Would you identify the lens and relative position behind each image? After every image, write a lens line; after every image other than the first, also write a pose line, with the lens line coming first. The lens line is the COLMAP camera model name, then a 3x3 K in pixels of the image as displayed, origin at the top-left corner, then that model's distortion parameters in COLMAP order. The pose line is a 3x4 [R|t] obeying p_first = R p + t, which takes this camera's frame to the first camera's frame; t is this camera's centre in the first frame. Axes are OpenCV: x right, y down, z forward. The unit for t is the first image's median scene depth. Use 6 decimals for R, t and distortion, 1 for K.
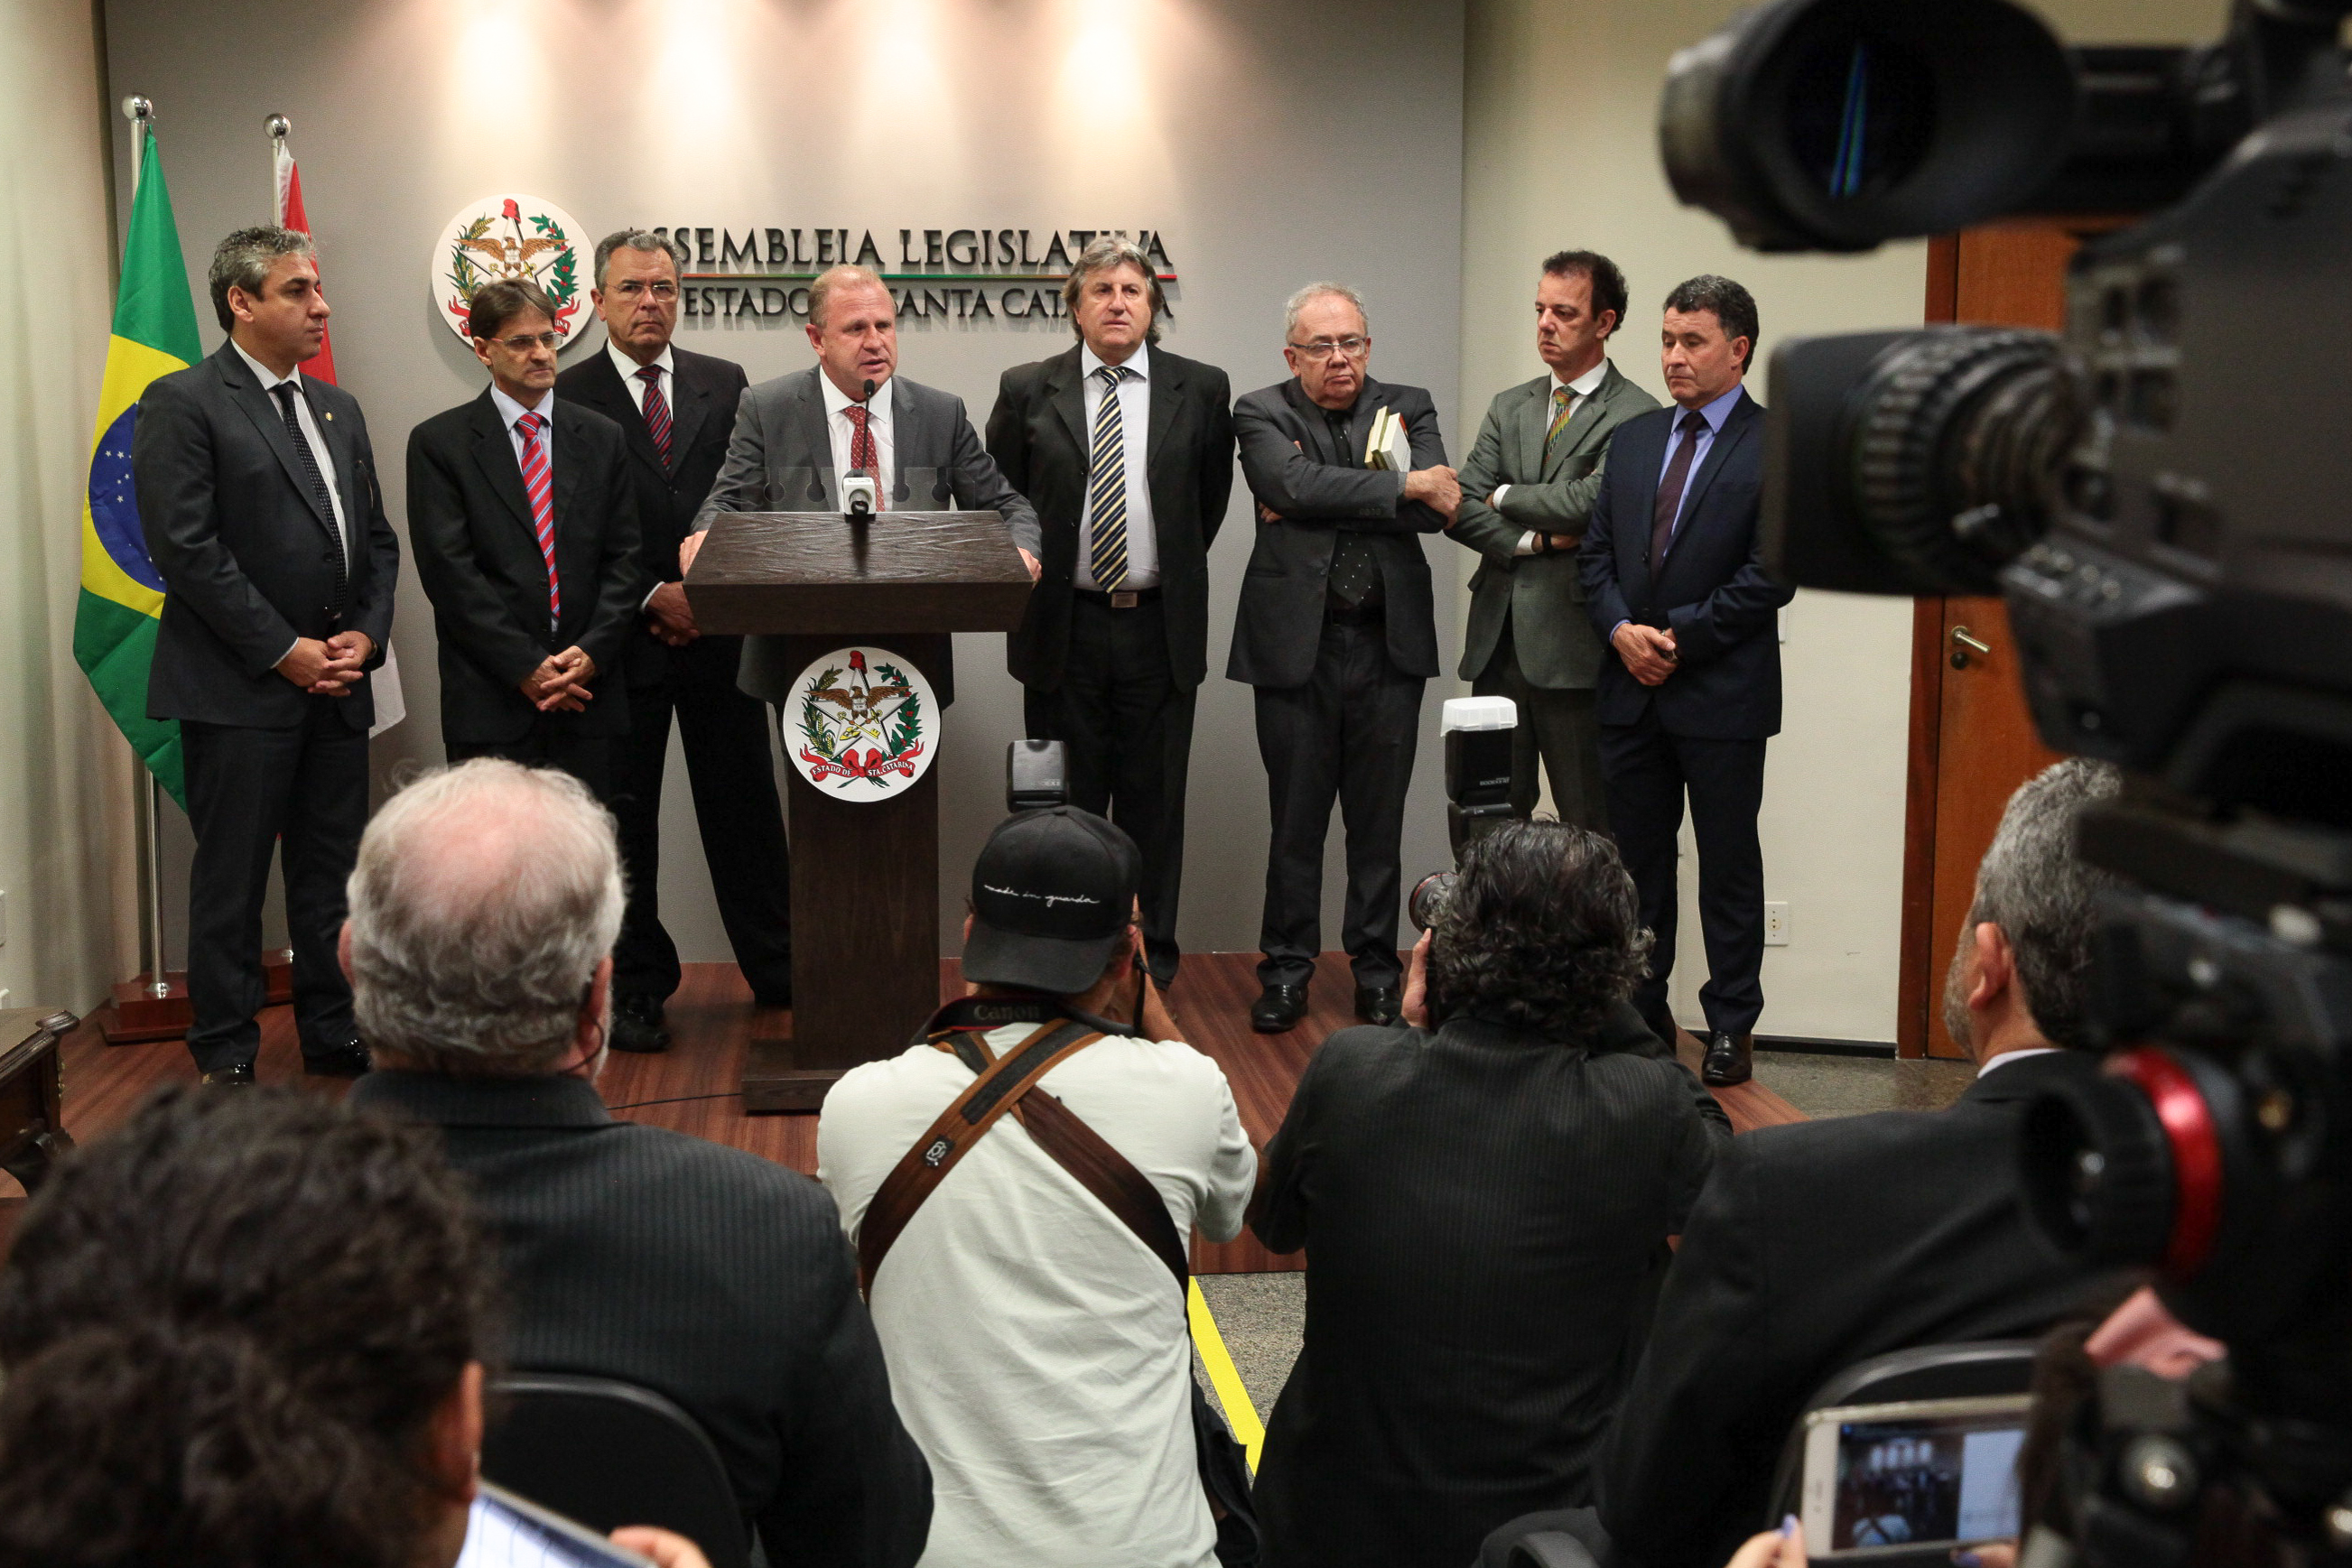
lens RADIAL K [[2800.4, 0, 1095.0], [0, 2800.4, 778.4], [0, 0, 1]] dist [0.086645, -0.001019]
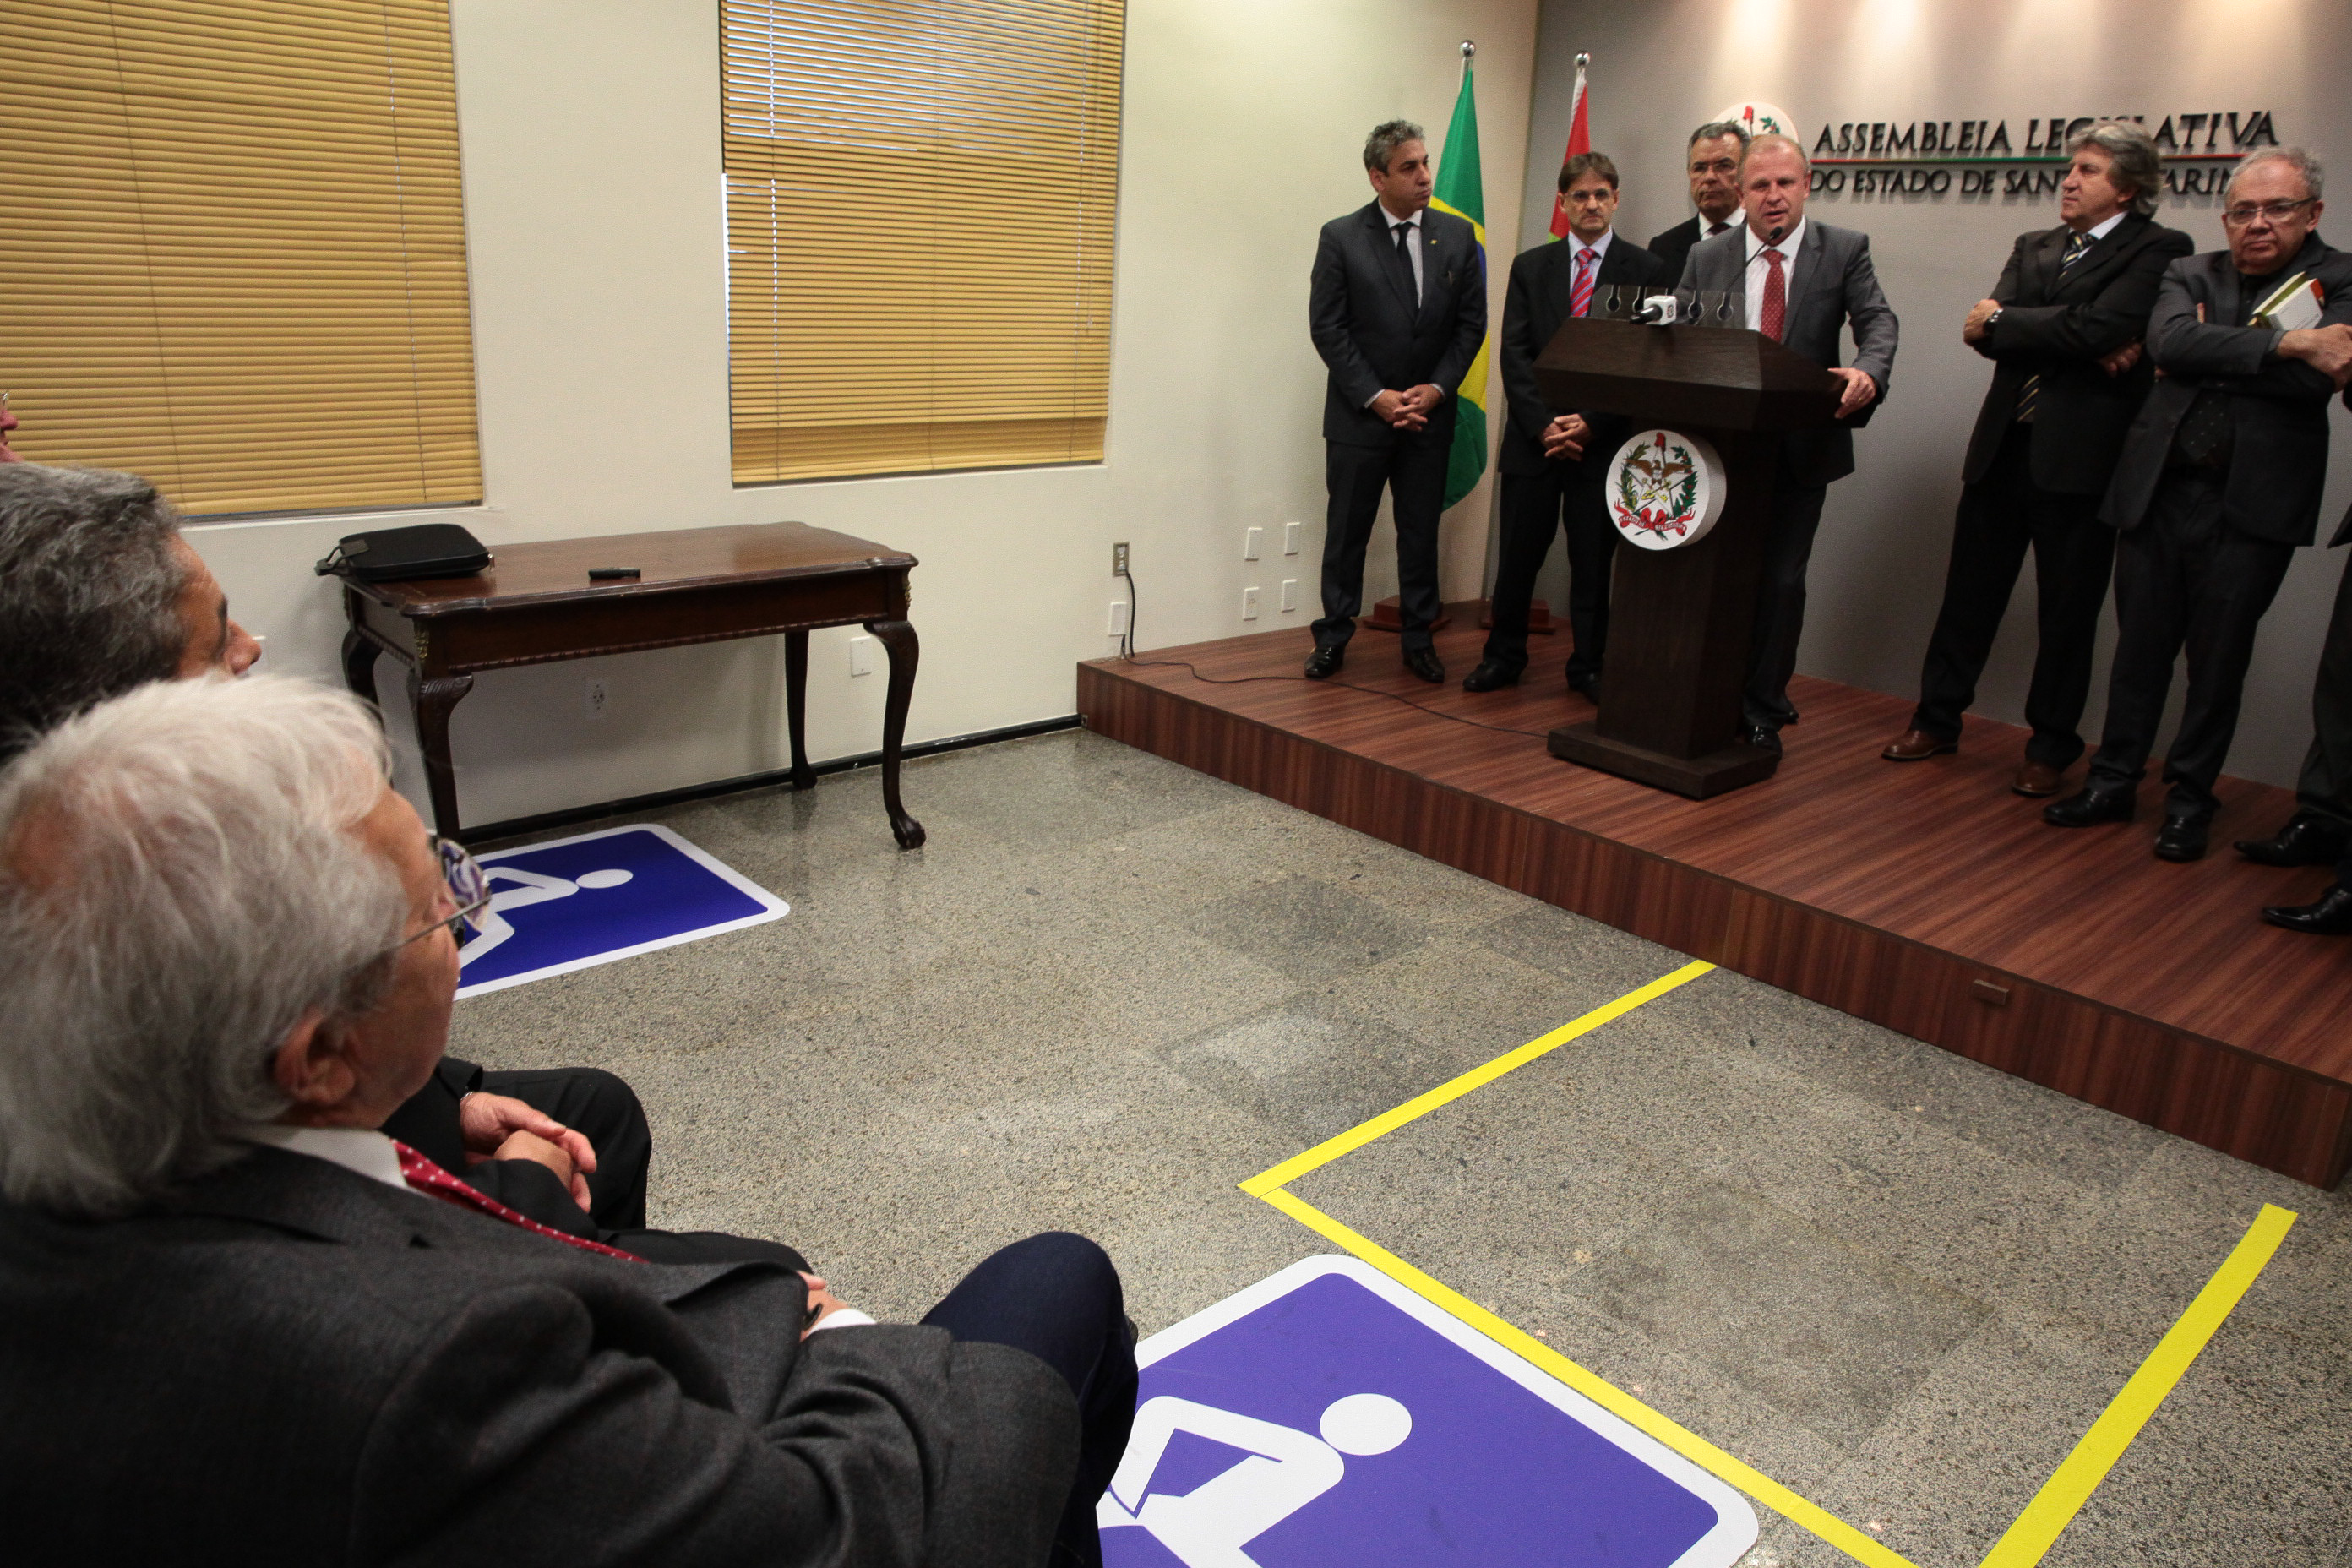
lens RADIAL K [[1615.5, 0, 1176.0], [0, 1615.5, 784.0], [0, 0, 1]] dist [-0.111452, 0.088862]
pose [[0.597745, 0.273982, -0.753415, 0.338408], [-0.144217, 0.961206, 0.235127, -0.026520], [0.788608, -0.031891, 0.614069, 0.315610]]
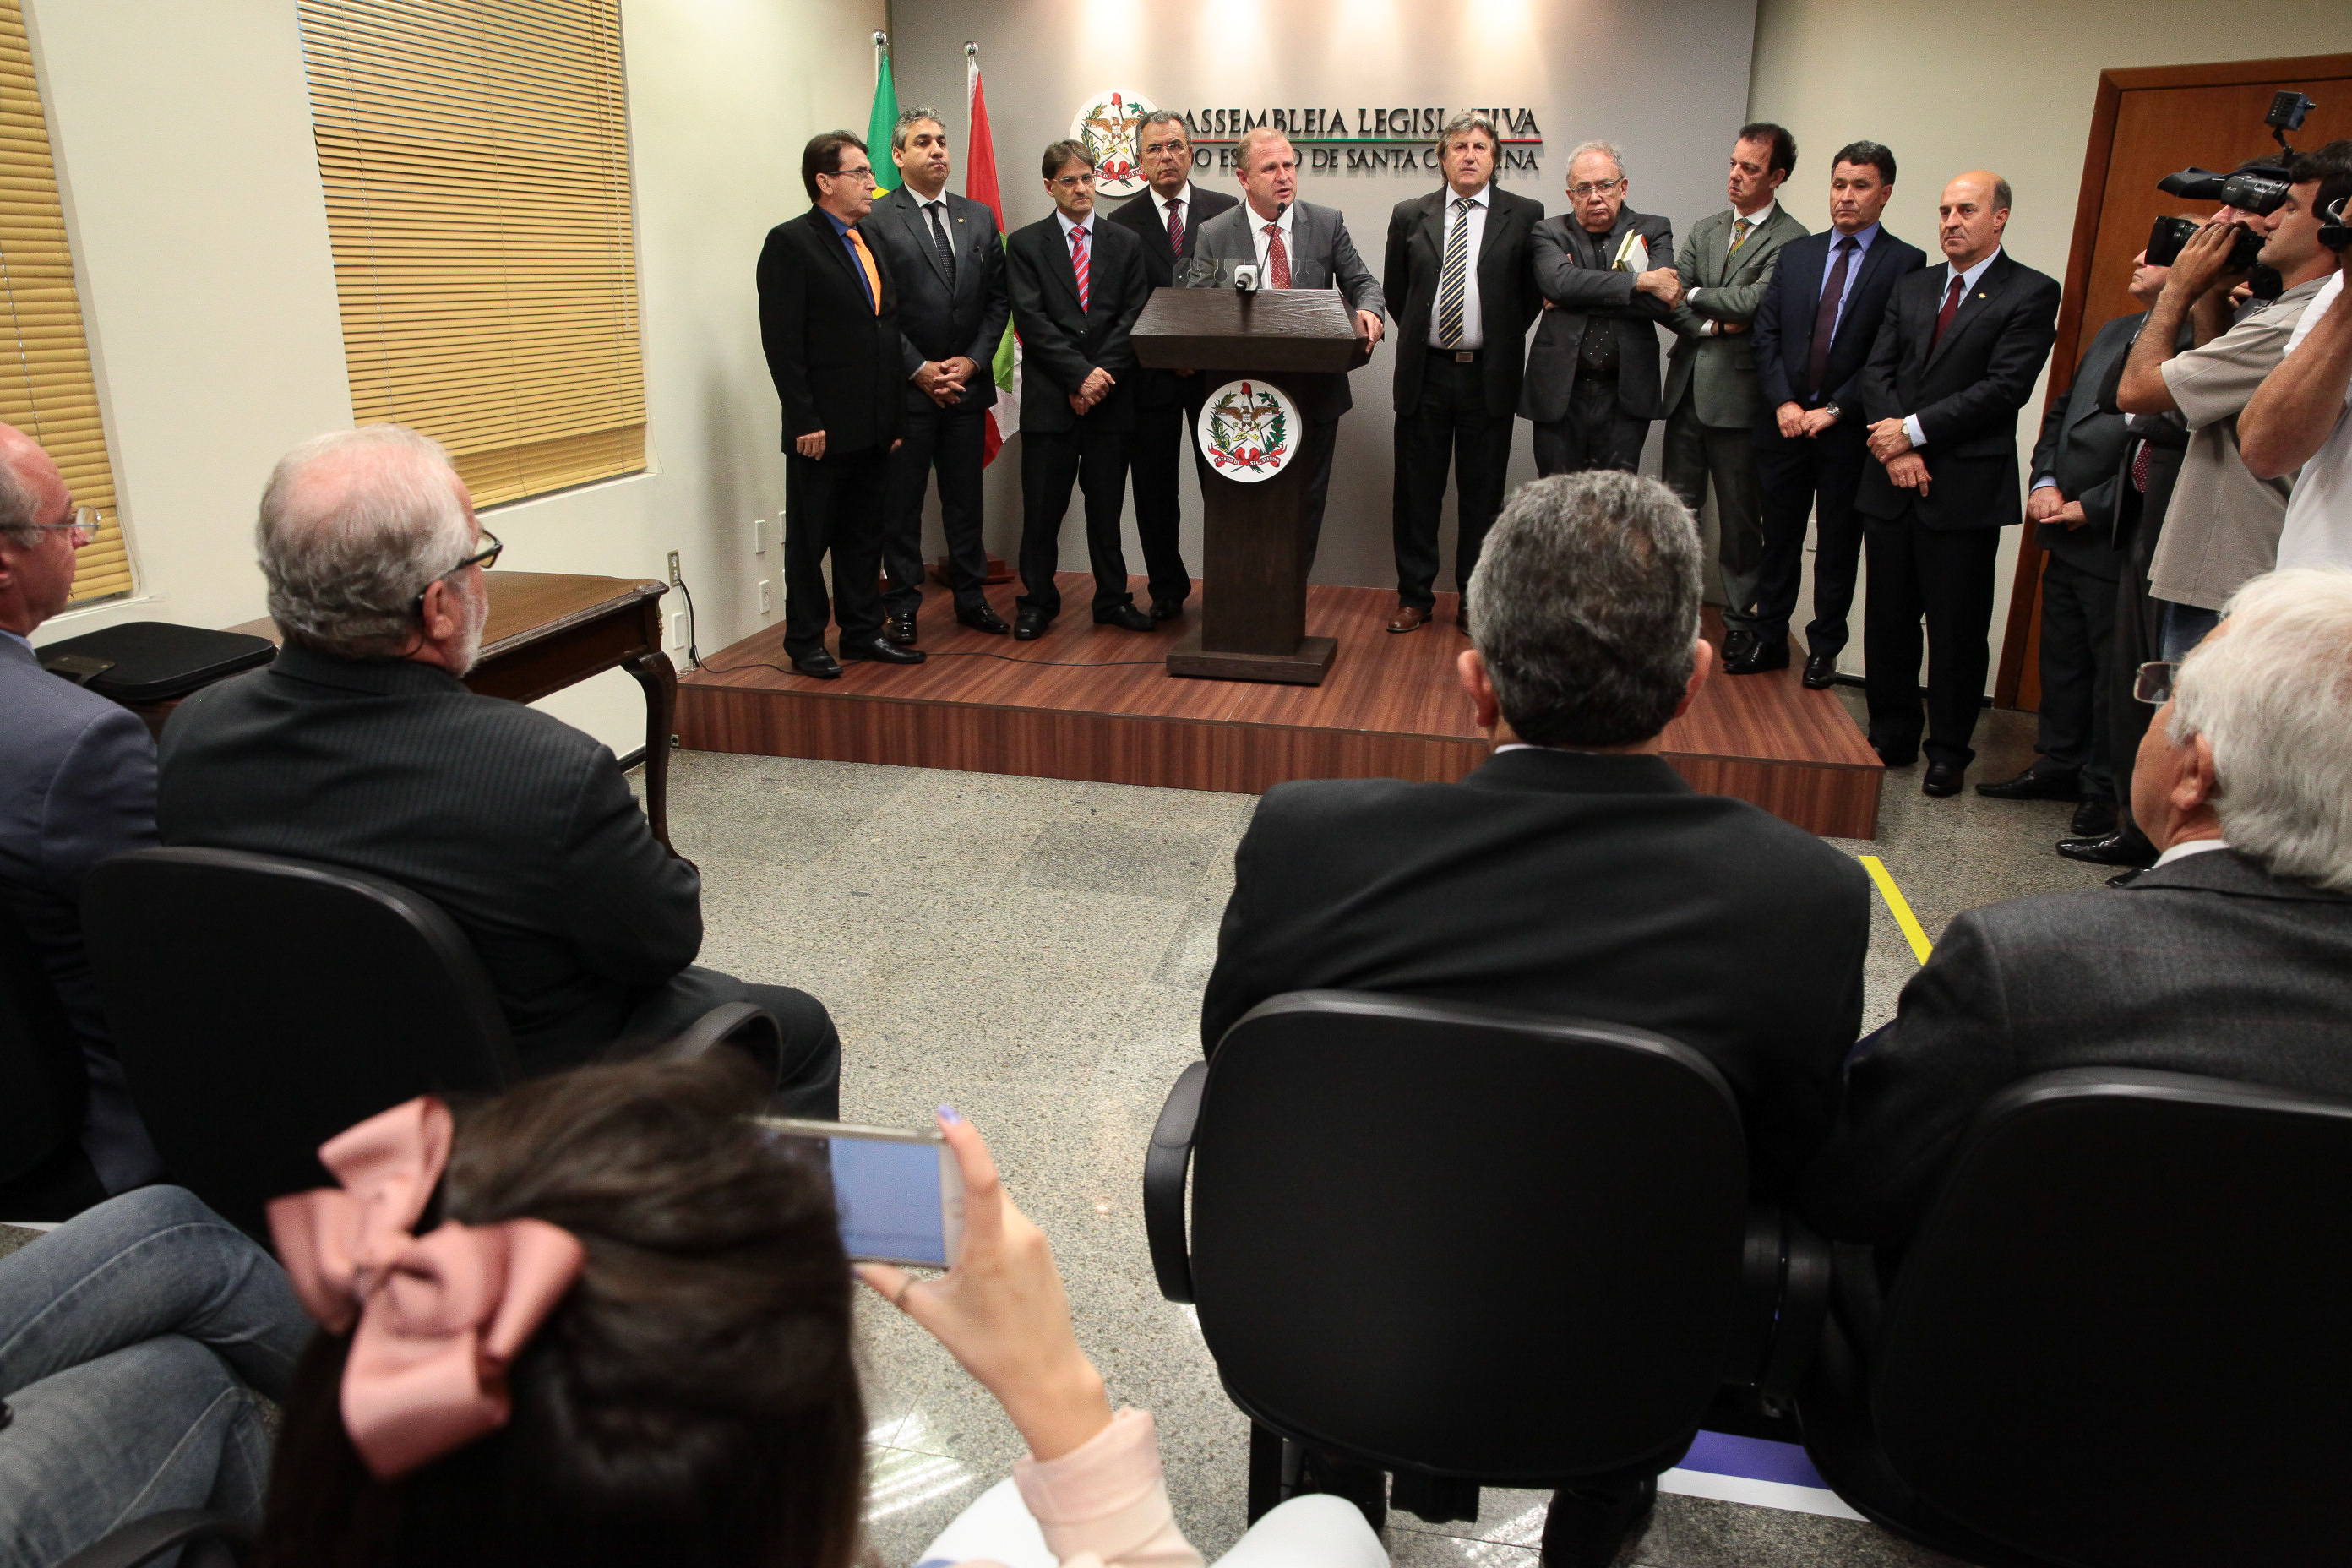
lens RADIAL K [[1615.5, 0, 1176.0], [0, 1615.5, 784.0], [0, 0, 1]] dist [-0.111452, 0.088862]
pose [[0.954851, 0.103342, -0.278533, 0.127817], [-0.048546, 0.979223, 0.196891, -0.001216], [0.293093, -0.174480, 0.940028, 0.110391]]
